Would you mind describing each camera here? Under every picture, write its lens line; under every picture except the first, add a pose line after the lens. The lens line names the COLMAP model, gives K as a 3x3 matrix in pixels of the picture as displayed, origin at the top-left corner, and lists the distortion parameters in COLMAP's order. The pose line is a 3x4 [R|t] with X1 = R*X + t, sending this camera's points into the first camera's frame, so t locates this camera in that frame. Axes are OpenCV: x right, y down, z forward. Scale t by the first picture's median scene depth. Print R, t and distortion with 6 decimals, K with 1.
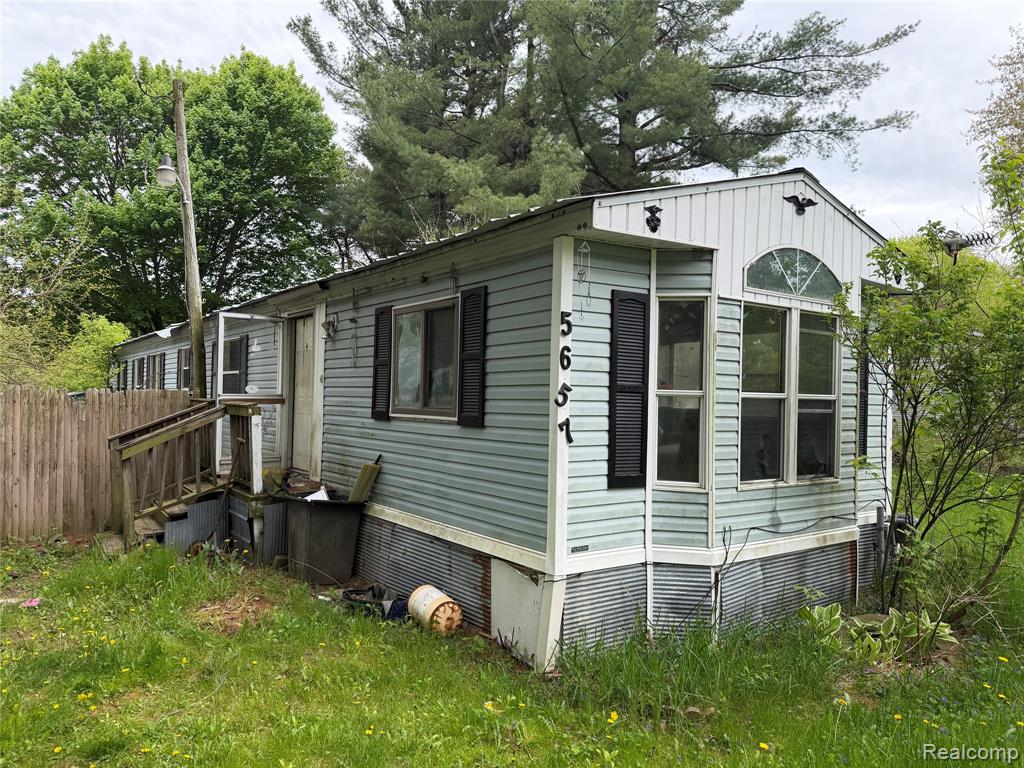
lens RADIAL K [[725.6, 0, 524.0], [0, 725.6, 384.5], [0, 0, 1]] dist [0.162490, -0.315489]
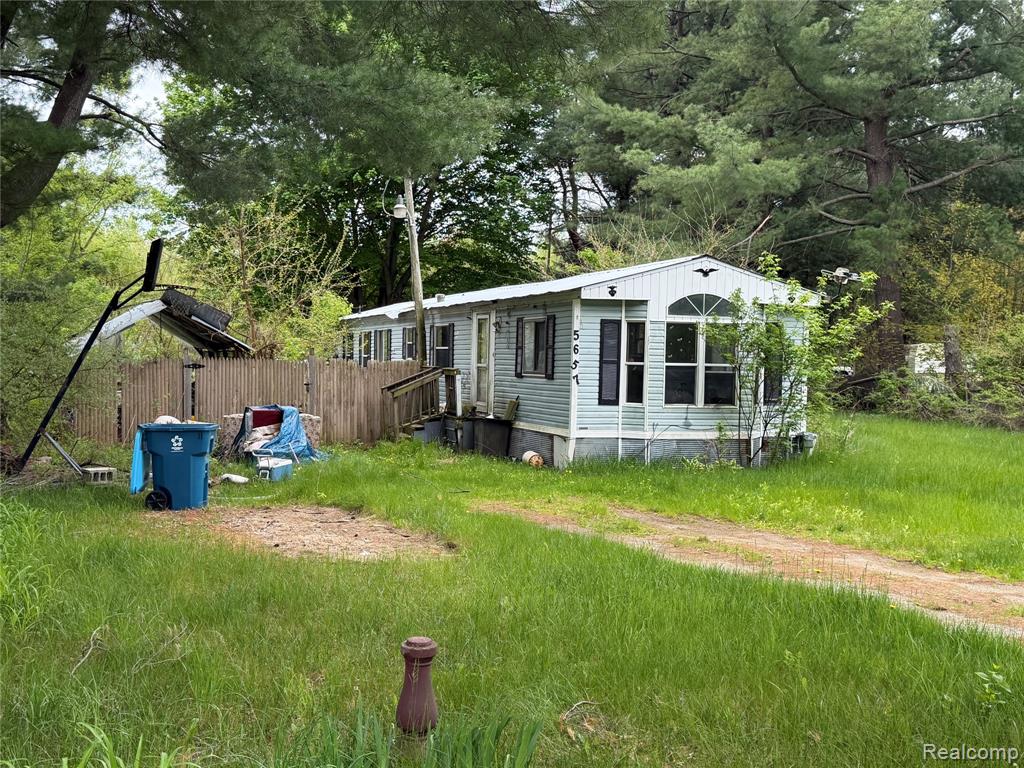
lens RADIAL K [[1259.6, 0, 512.0], [0, 1259.6, 384.0], [0, 0, 1]] dist [0.005491, 0.010053]
pose [[0.952545, 0.004788, -0.304361, 0.940238], [0.005140, 0.999481, 0.031810, -0.045976], [0.304355, -0.031865, 0.952025, -2.545461]]
